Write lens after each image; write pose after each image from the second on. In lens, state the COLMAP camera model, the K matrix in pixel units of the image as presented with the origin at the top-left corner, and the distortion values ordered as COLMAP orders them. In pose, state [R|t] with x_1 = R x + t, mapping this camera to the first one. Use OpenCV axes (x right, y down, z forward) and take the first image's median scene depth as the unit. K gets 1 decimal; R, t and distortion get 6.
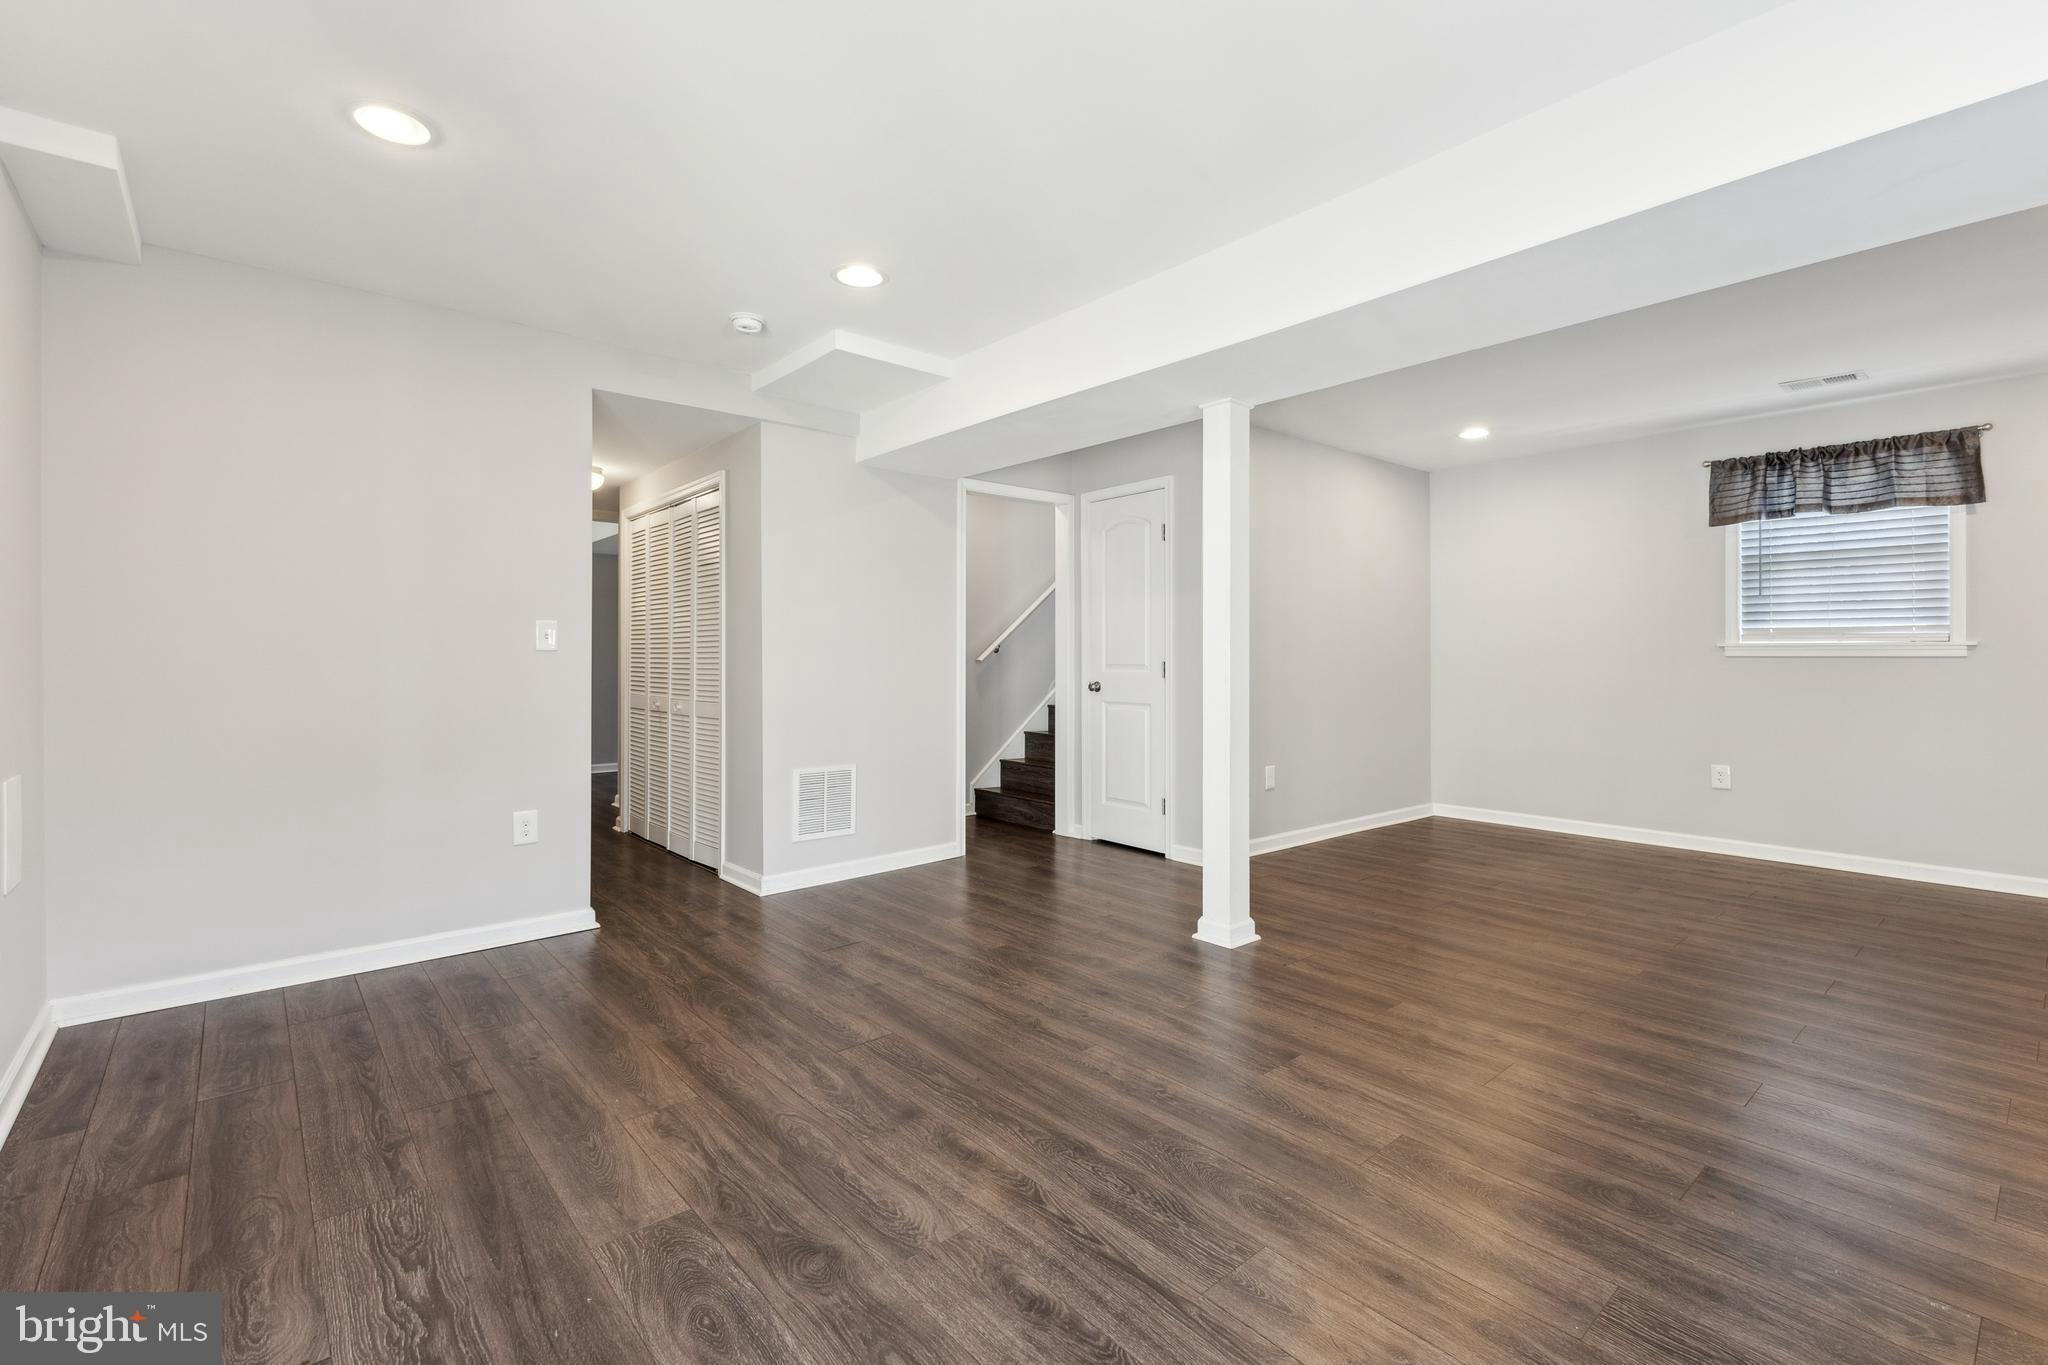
lens RADIAL K [[894.7, 0, 1020.3], [0, 894.7, 678.0], [0, 0, 1]] dist [0.001994, -0.000104]
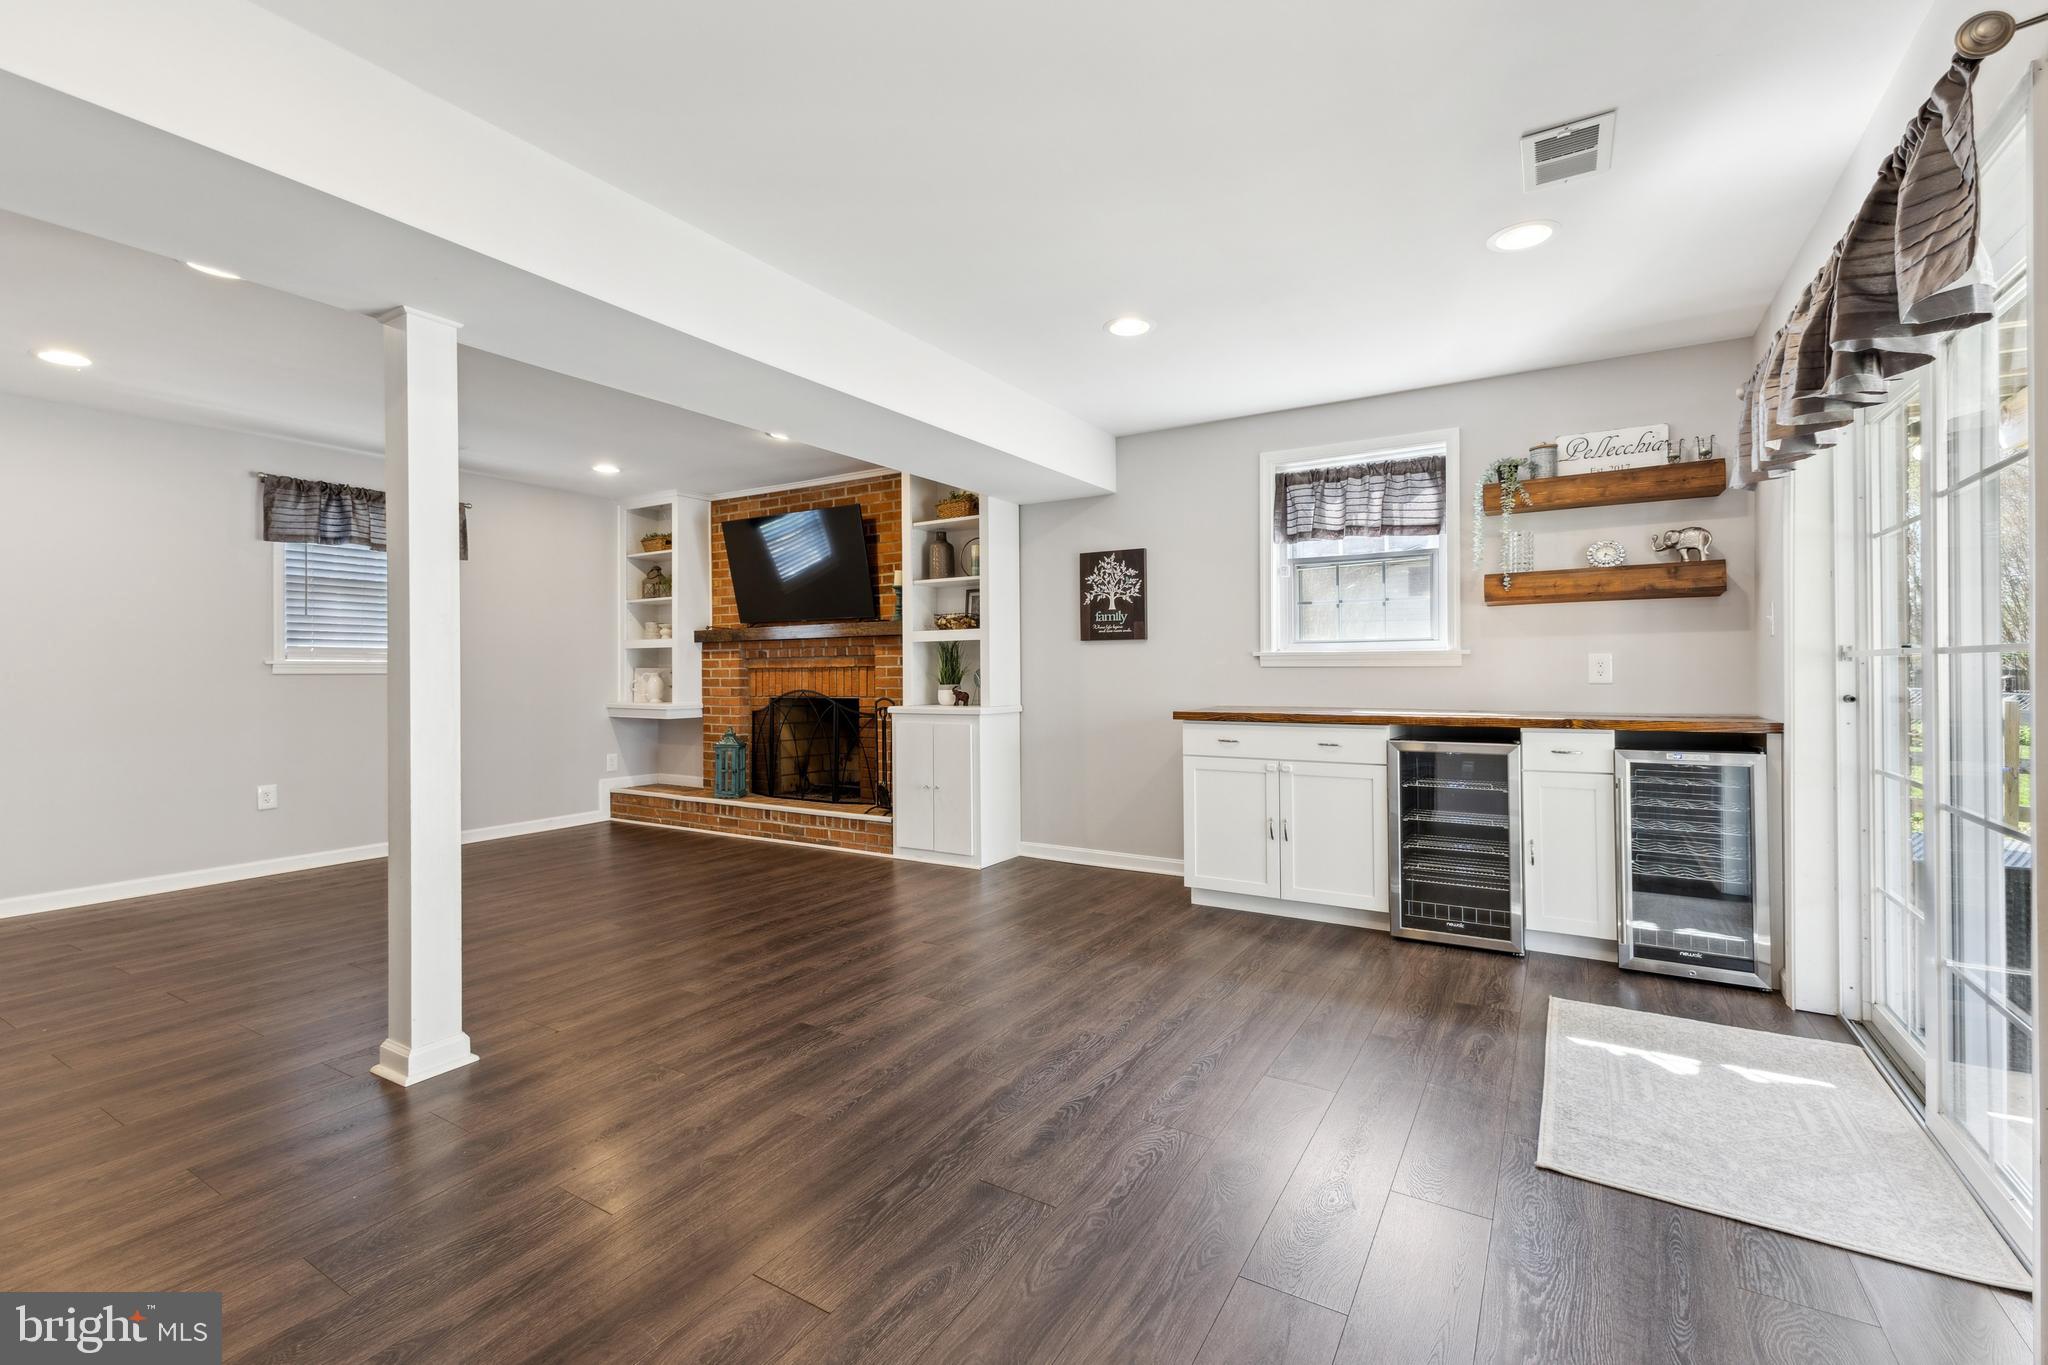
lens RADIAL K [[894.7, 0, 1020.3], [0, 894.7, 678.0], [0, 0, 1]] dist [0.001994, -0.000104]
pose [[-0.310170, -0.003232, 0.950676, -0.801039], [0.025802, 0.999597, 0.011817, -0.019310], [-0.950331, 0.028195, -0.309962, 1.019535]]
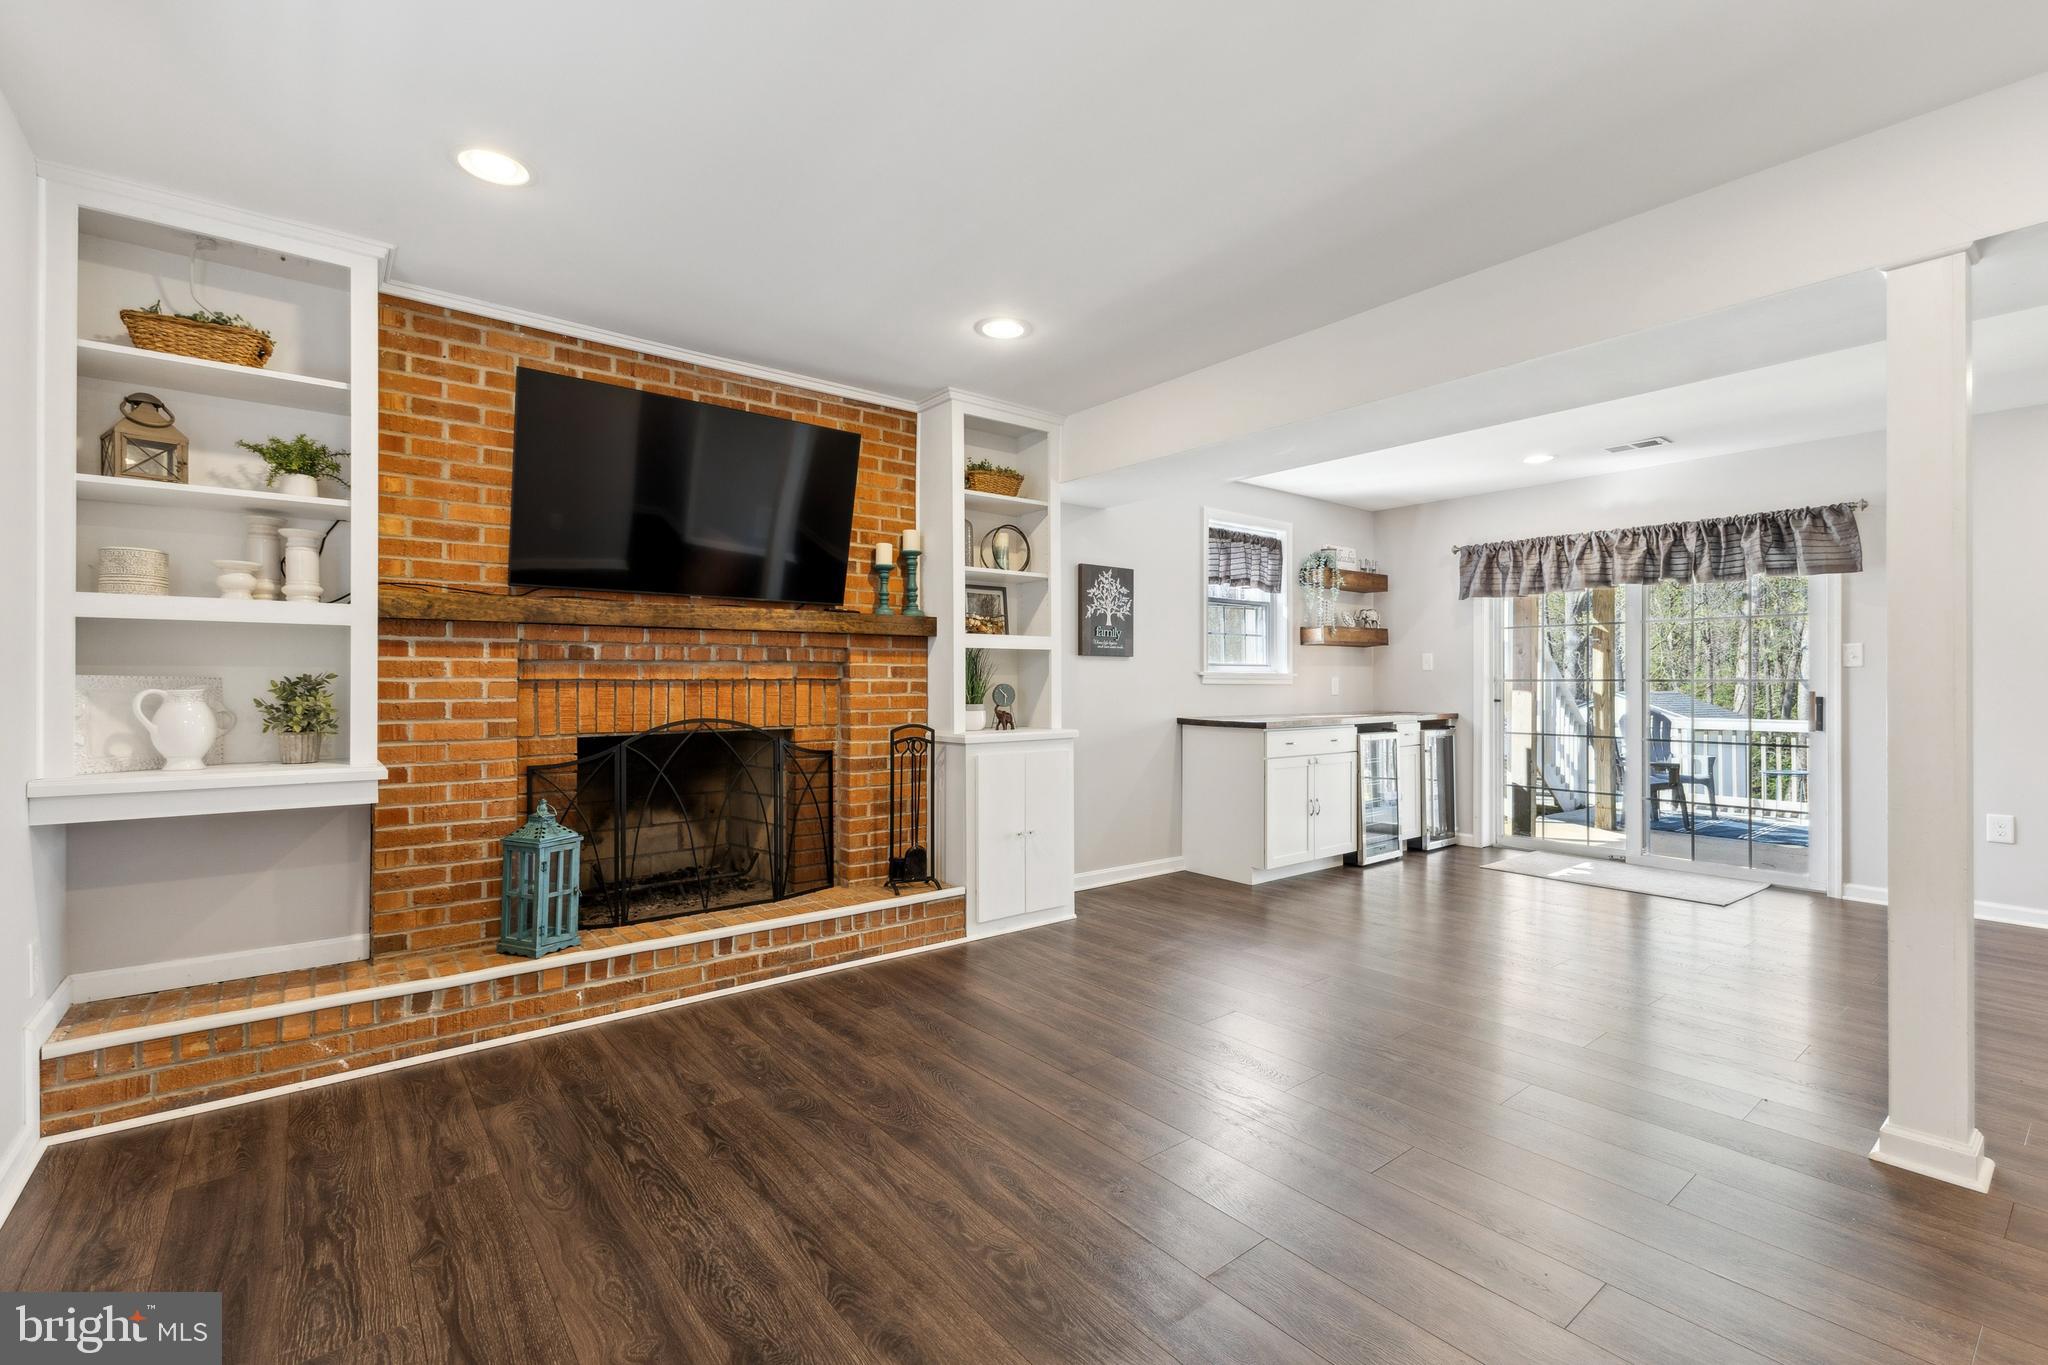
lens RADIAL K [[894.7, 0, 1020.3], [0, 894.7, 678.0], [0, 0, 1]] dist [0.001994, -0.000104]
pose [[-0.999519, -0.000774, 0.031015, 1.104822], [-0.000195, 0.999826, 0.018663, -0.061115], [-0.031024, 0.018648, -0.999345, 2.166002]]
